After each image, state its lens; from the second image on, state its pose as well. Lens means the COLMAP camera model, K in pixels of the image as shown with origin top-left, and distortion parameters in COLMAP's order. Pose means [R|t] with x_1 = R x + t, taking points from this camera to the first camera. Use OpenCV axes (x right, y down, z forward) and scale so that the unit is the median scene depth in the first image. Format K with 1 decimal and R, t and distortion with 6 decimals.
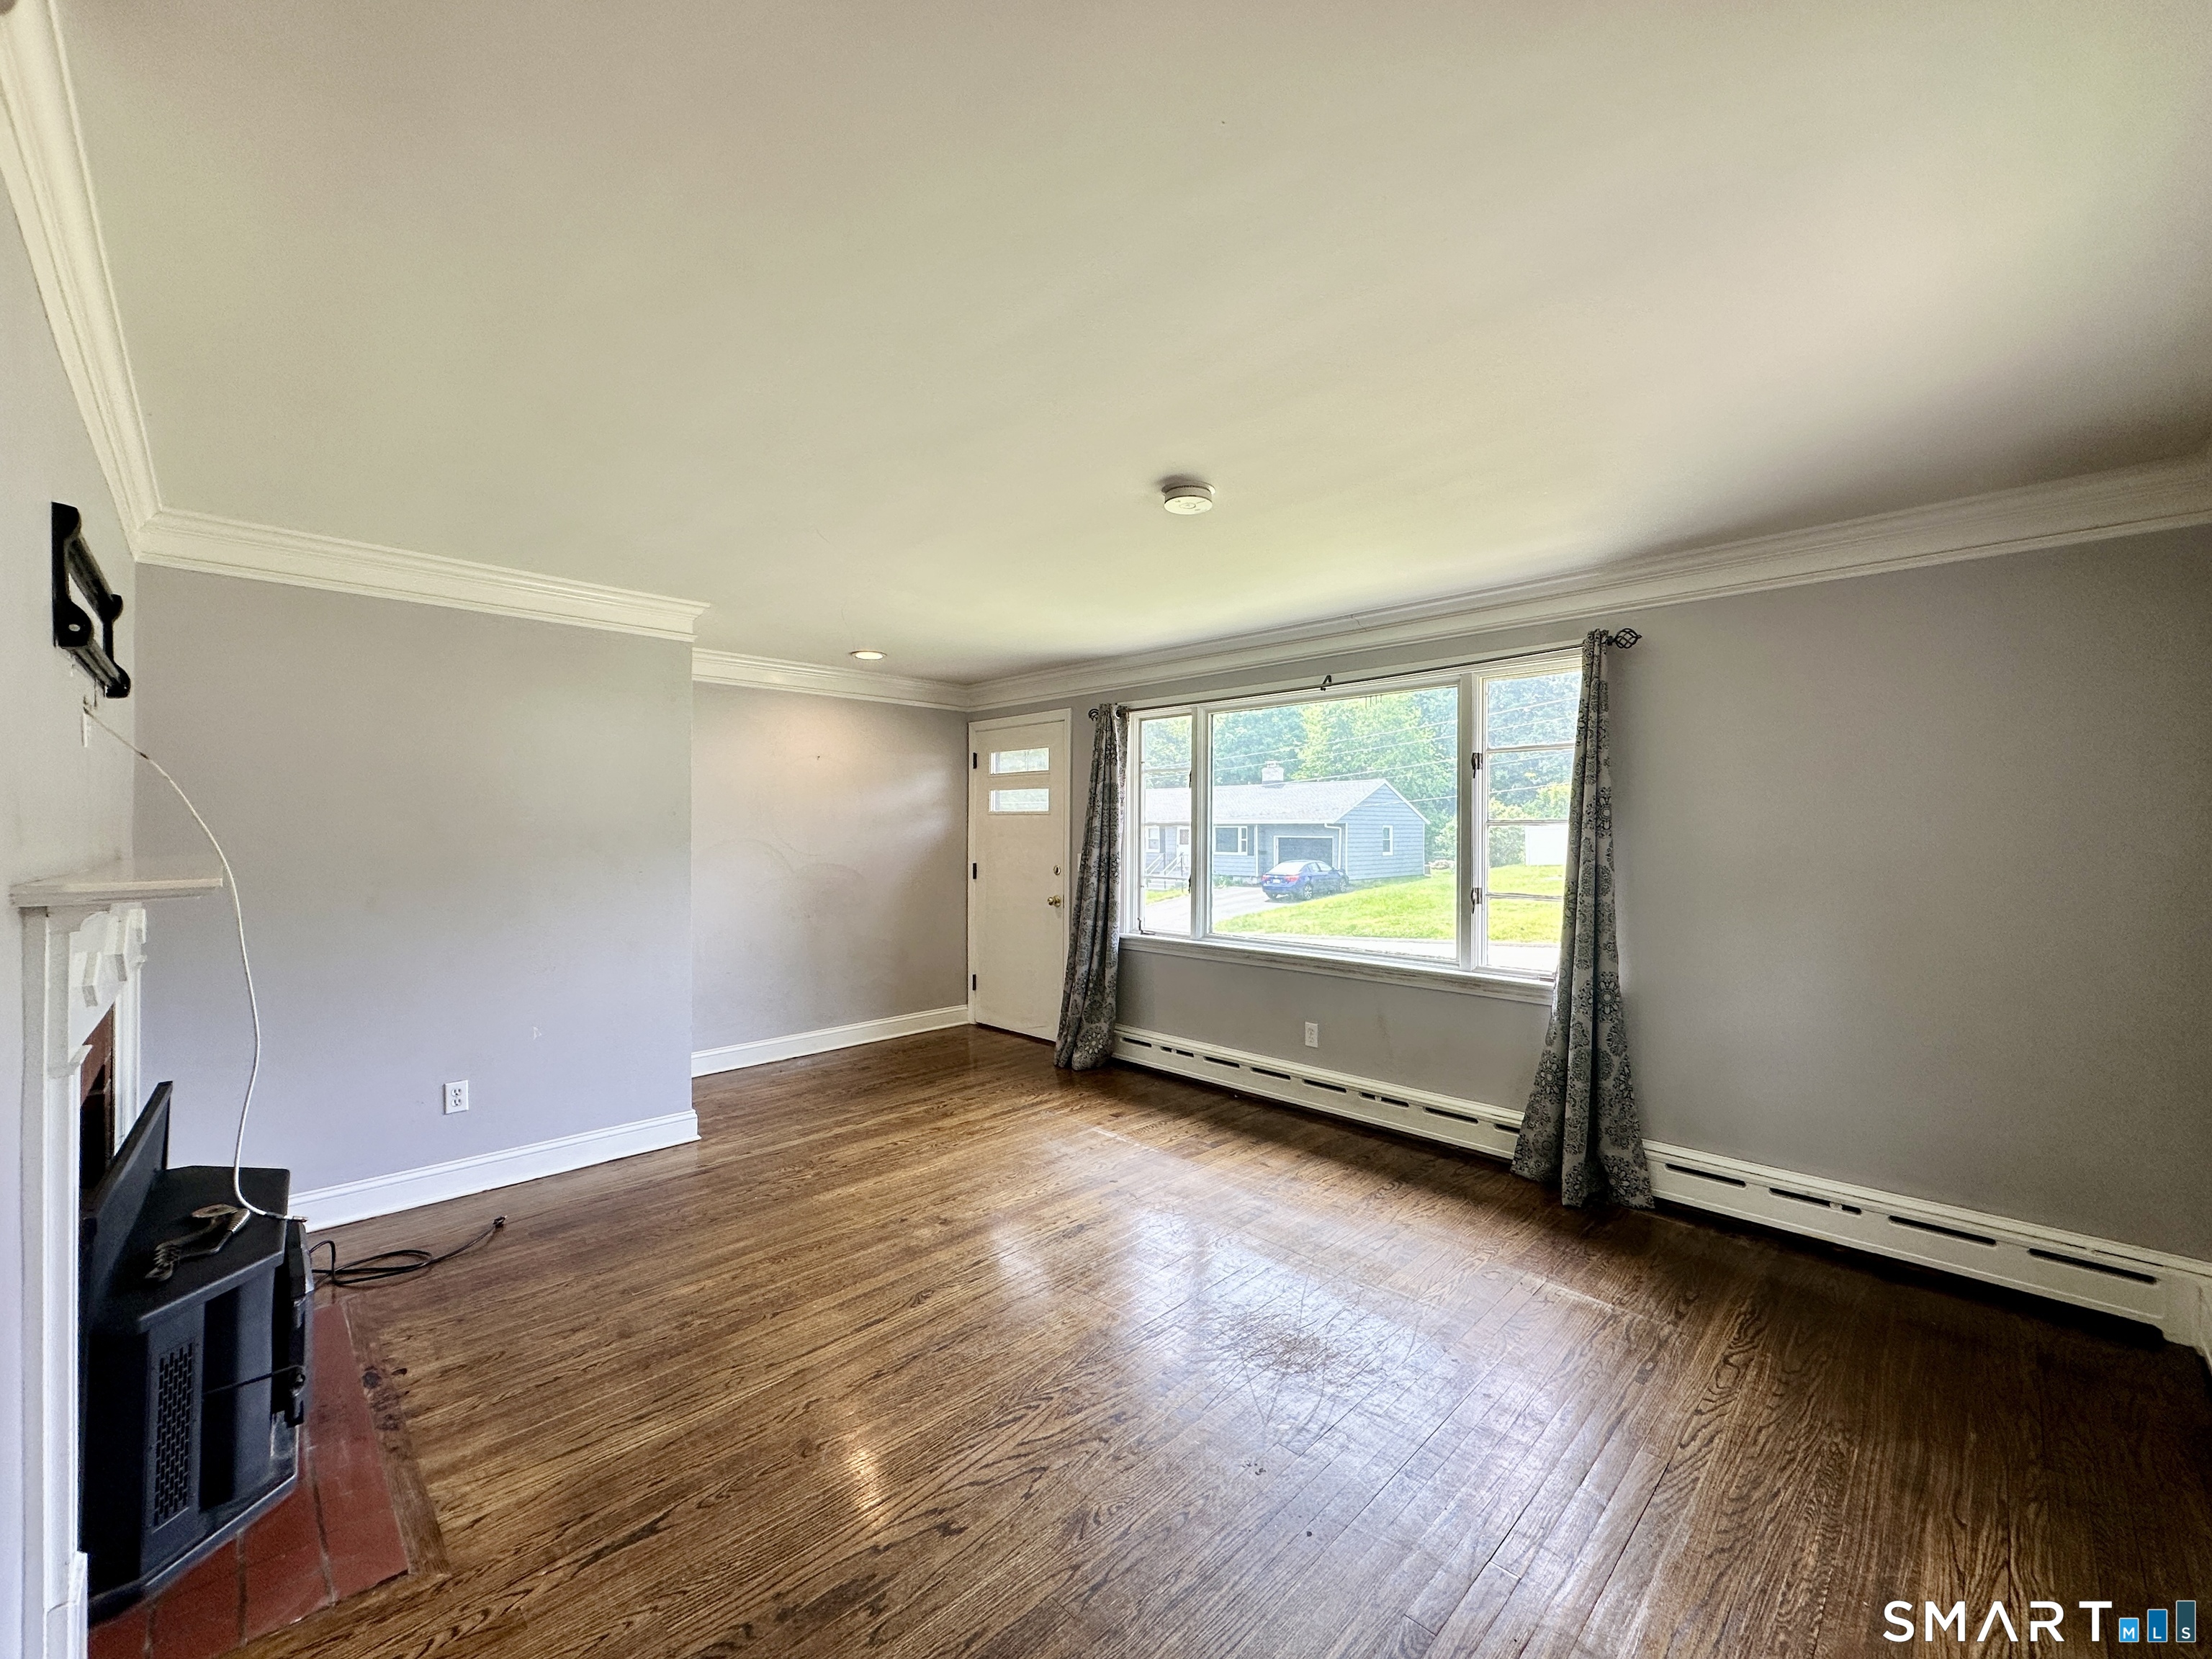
lens RADIAL K [[889.4, 0, 1106.0], [0, 889.4, 829.5], [0, 0, 1]] dist [0.000288, 0.000355]
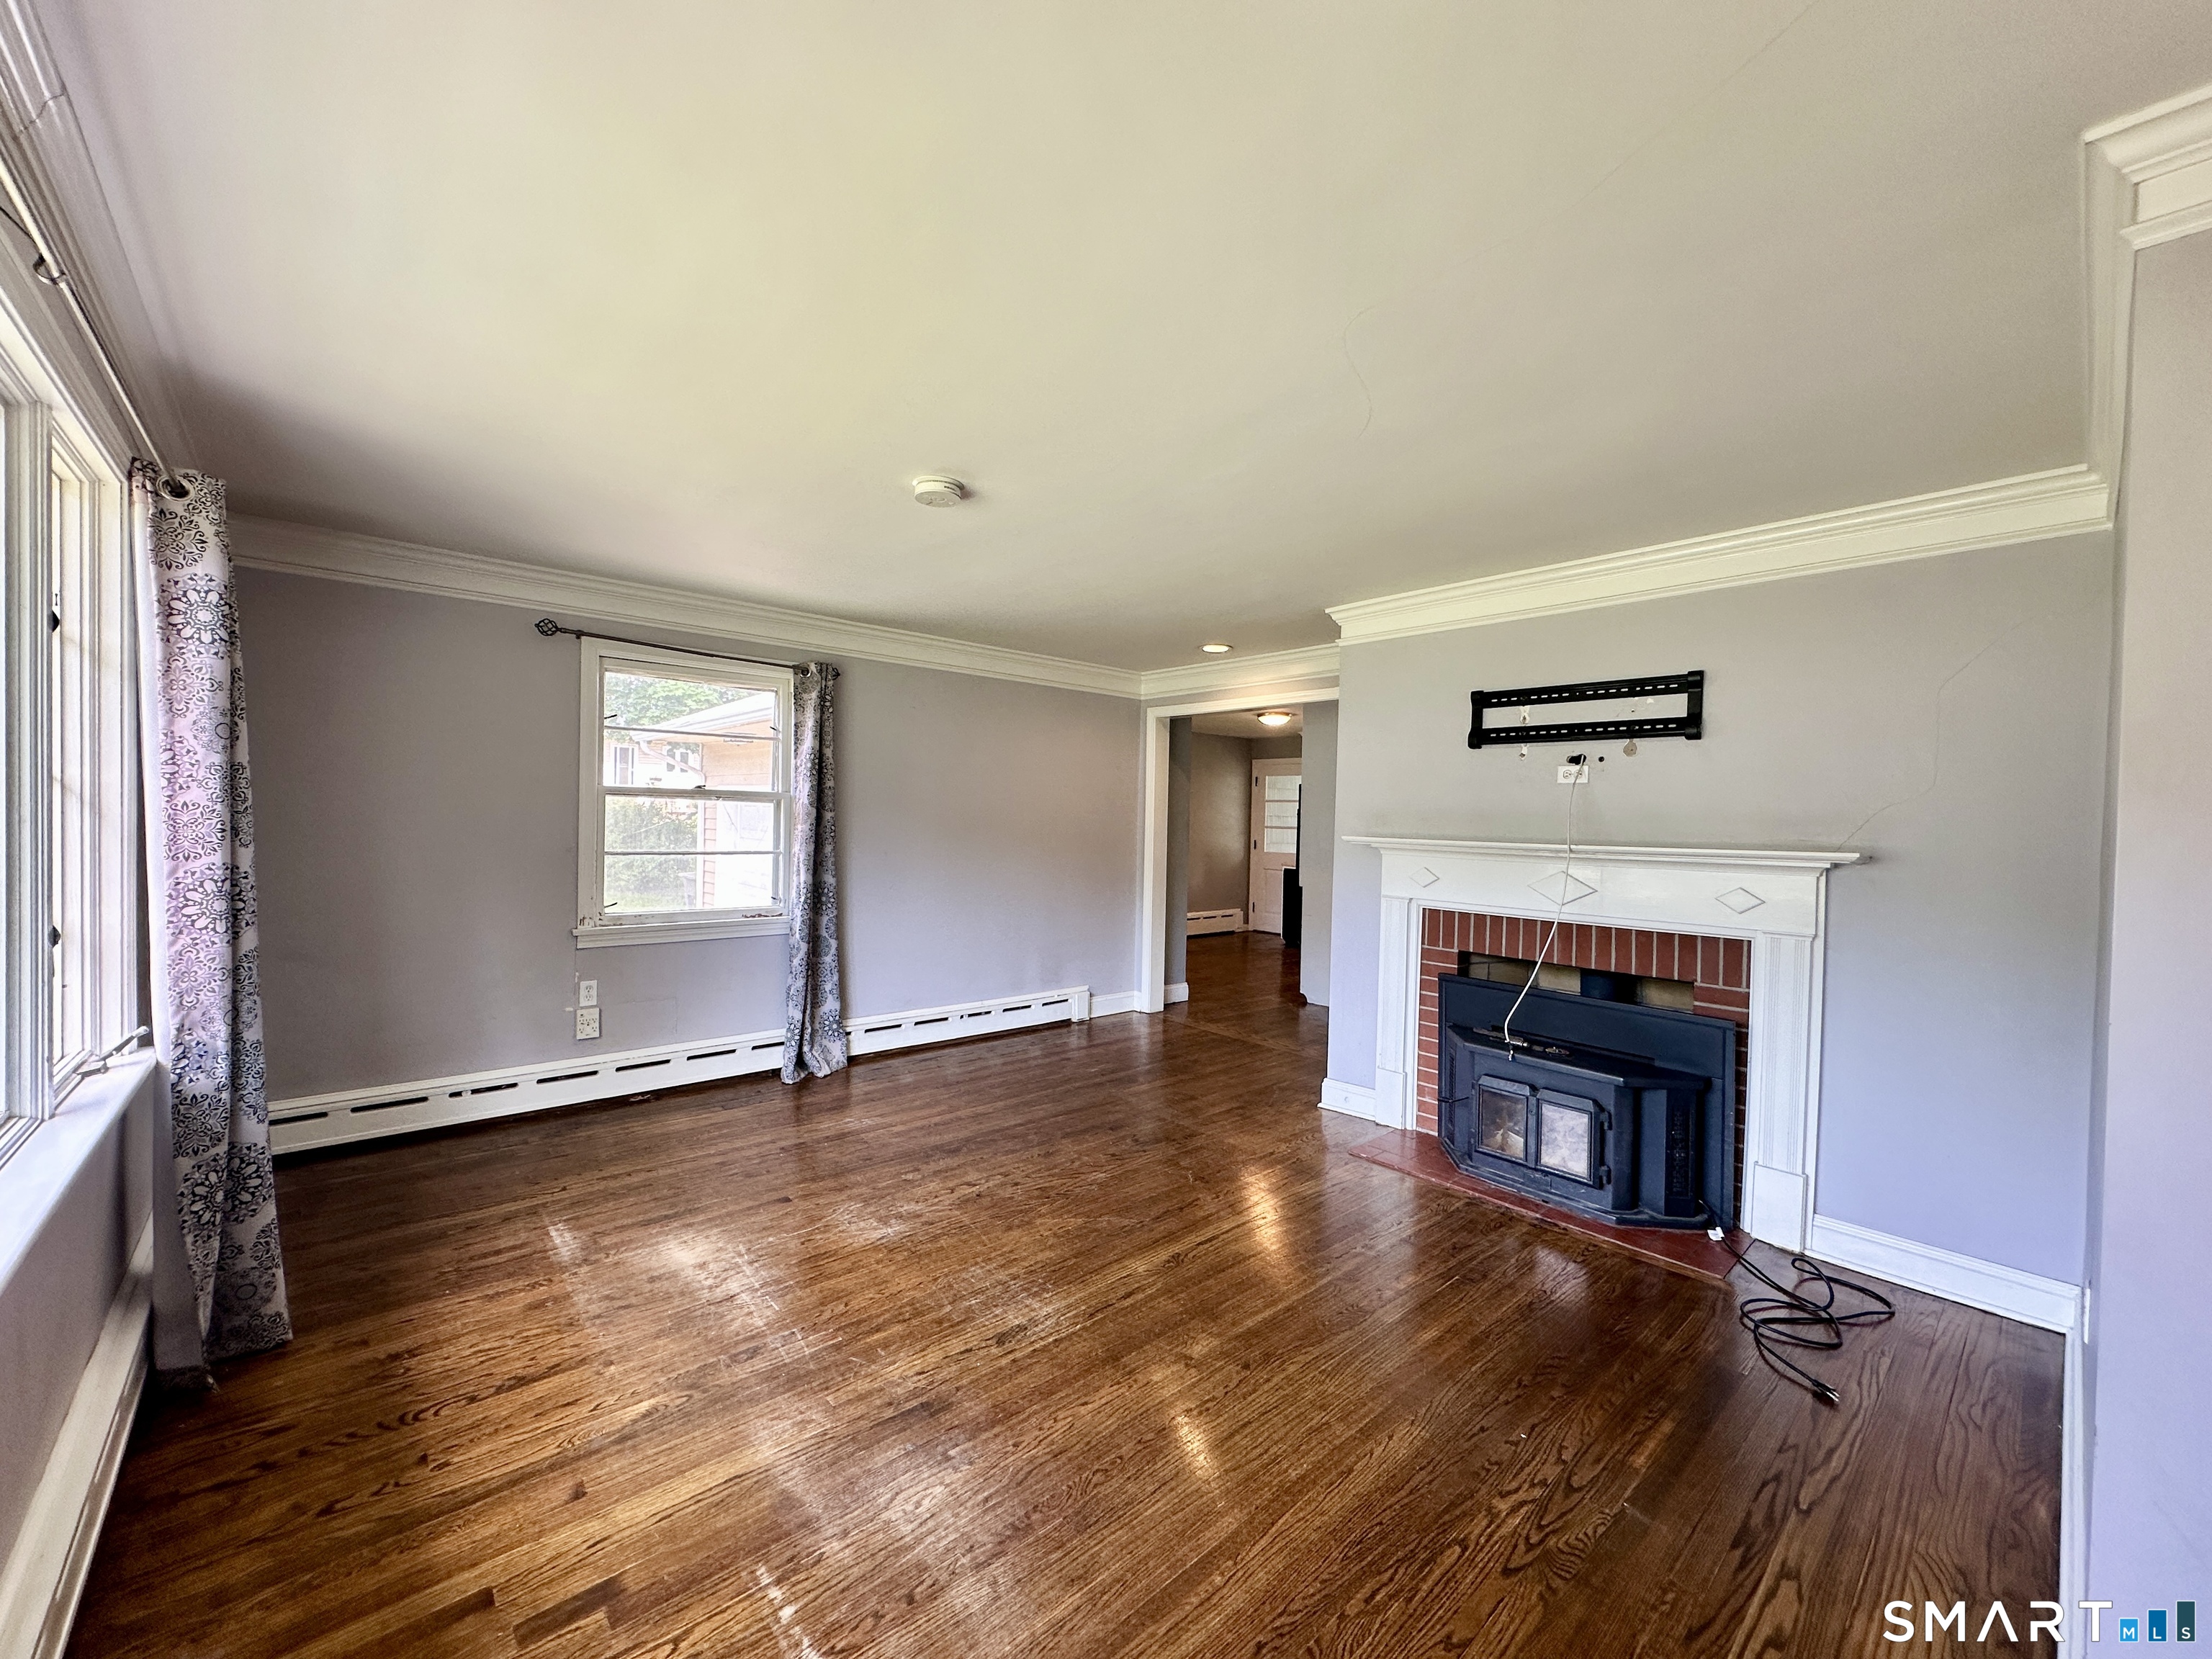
lens RADIAL K [[874.3, 0, 1108.0], [0, 874.3, 831.6], [0, 0, 1]] dist [-0.002113, -0.000131]
pose [[-0.998437, -0.025970, 0.049486, -0.105252], [-0.025255, 0.999568, 0.015029, 0.004286], [-0.049855, 0.013756, -0.998662, 1.267190]]
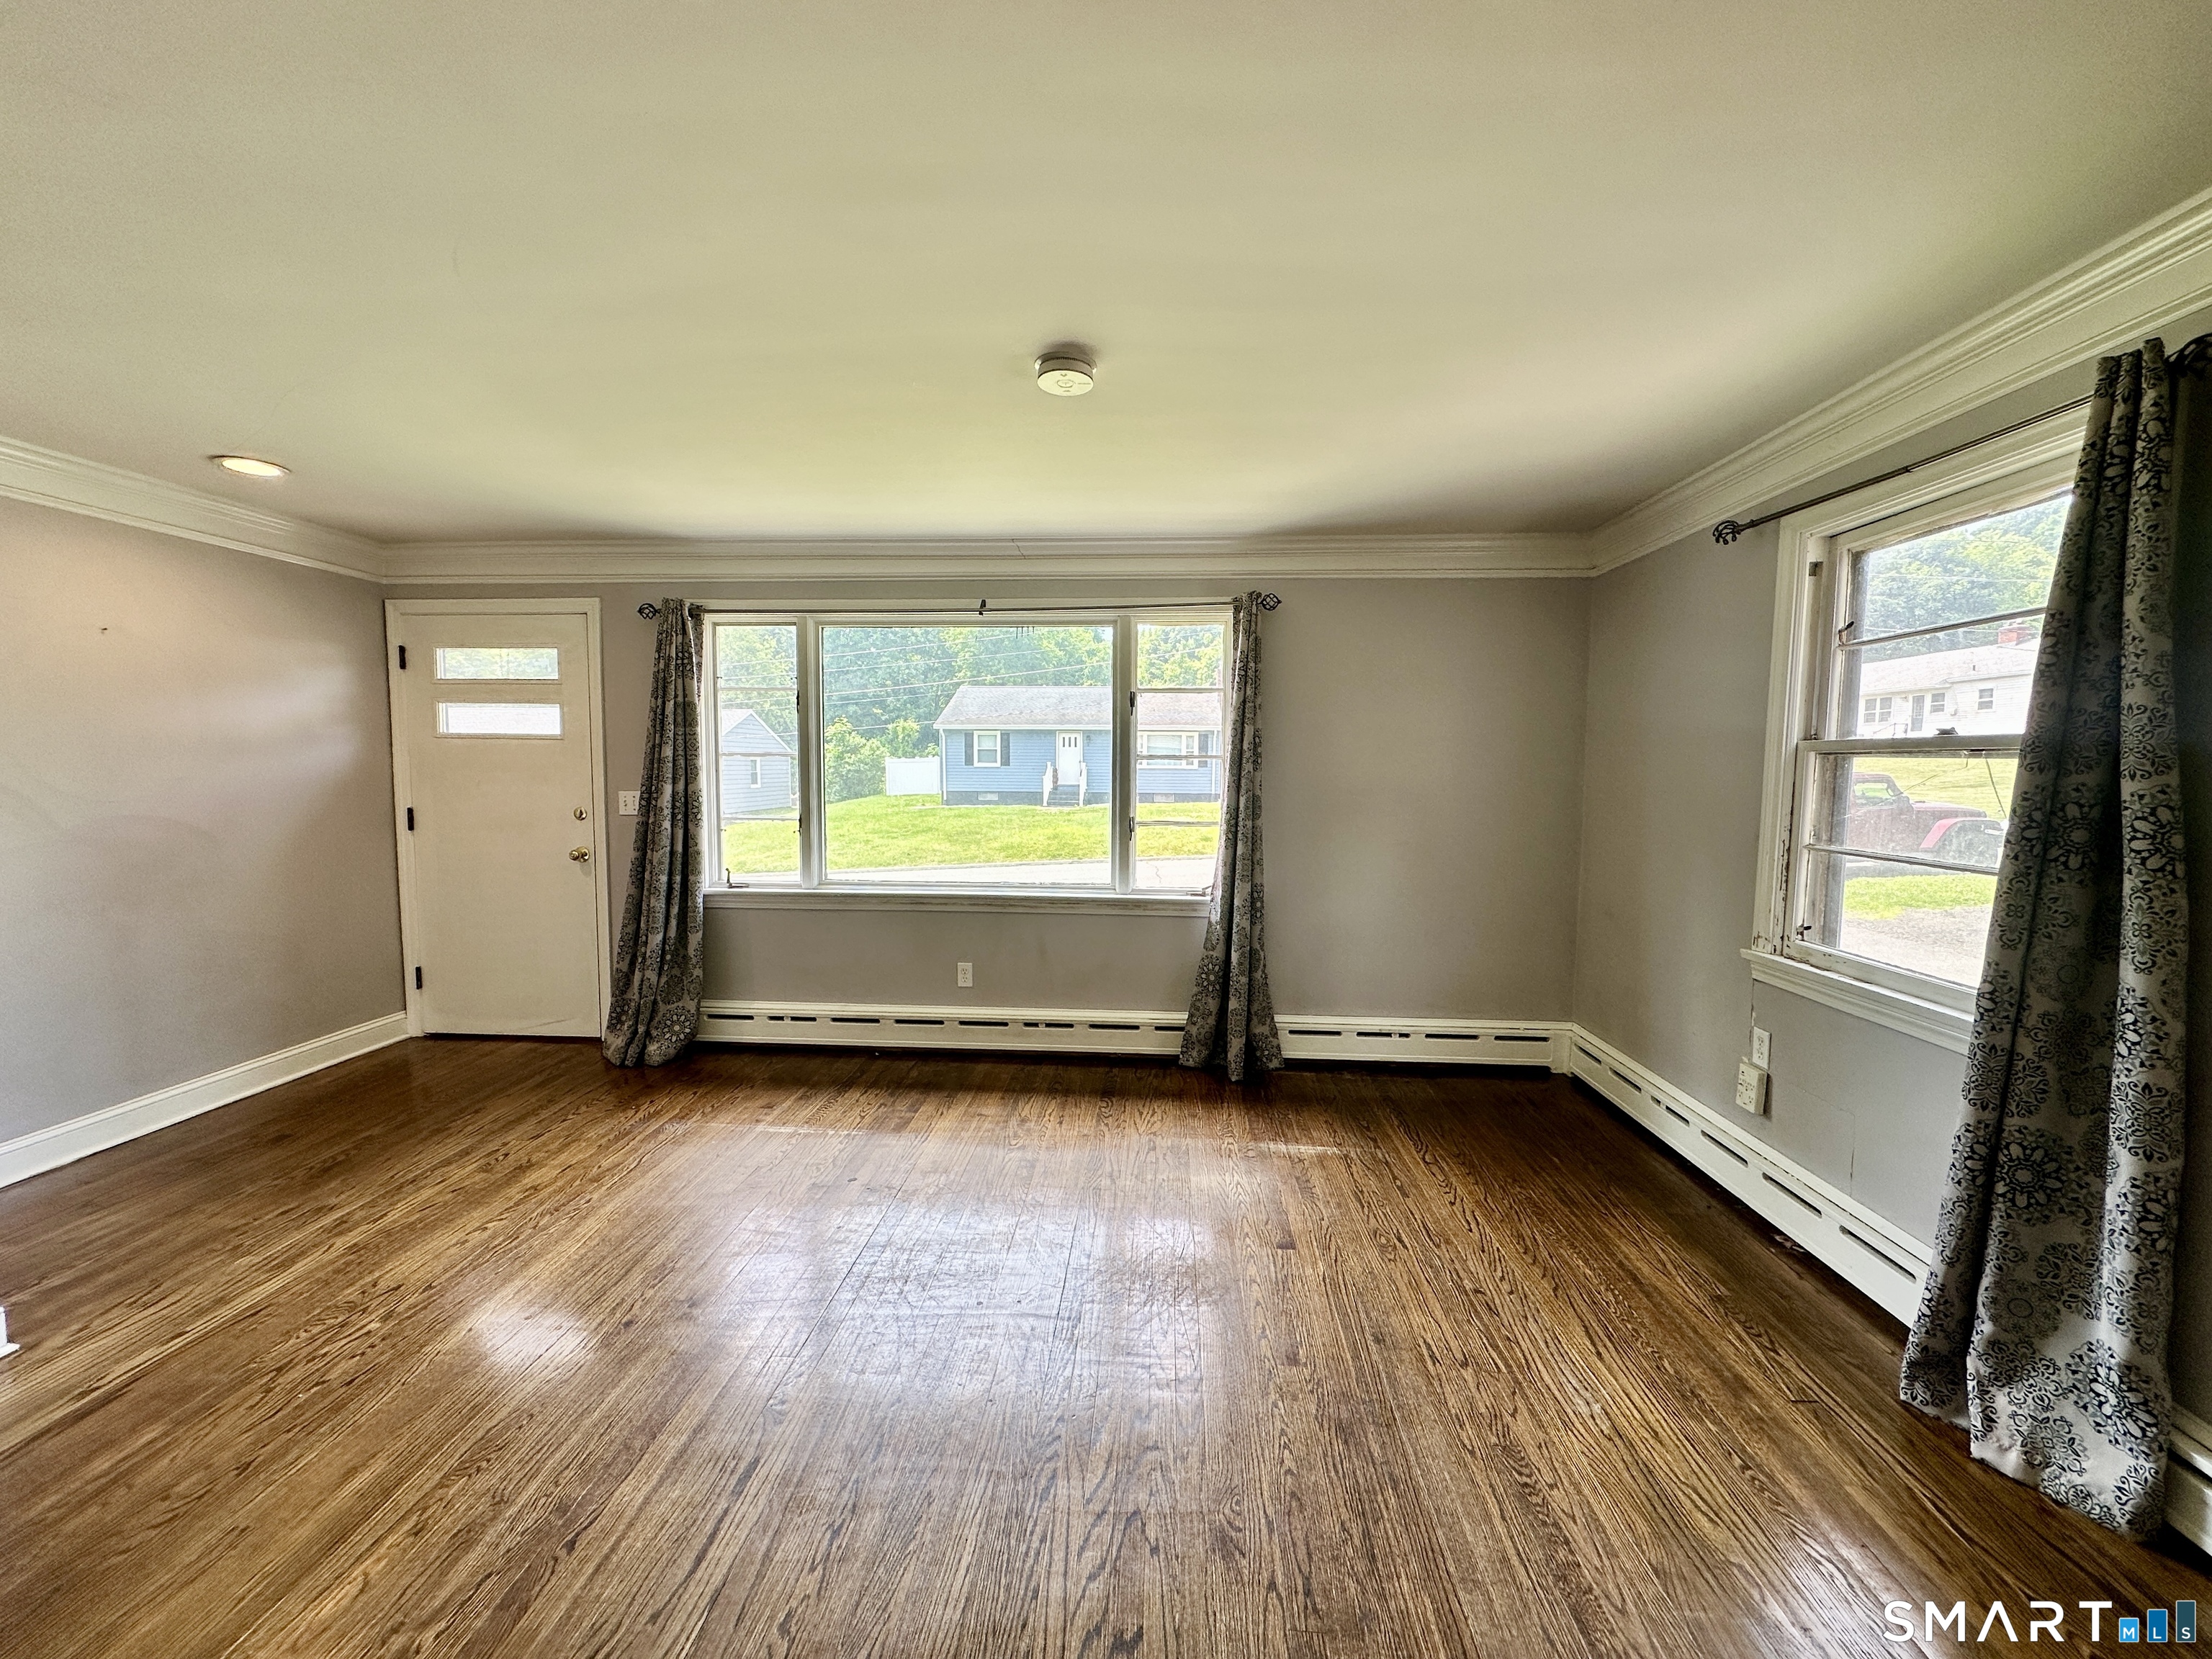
lens RADIAL K [[879.6, 0, 1106.0], [0, 879.6, 829.5], [0, 0, 1]] dist [0.000995, 0.000693]
pose [[0.752161, -0.044883, 0.657449, -0.285396], [-0.005786, 0.997190, 0.074695, 0.000555], [-0.658954, -0.059987, 0.749787, 0.196080]]
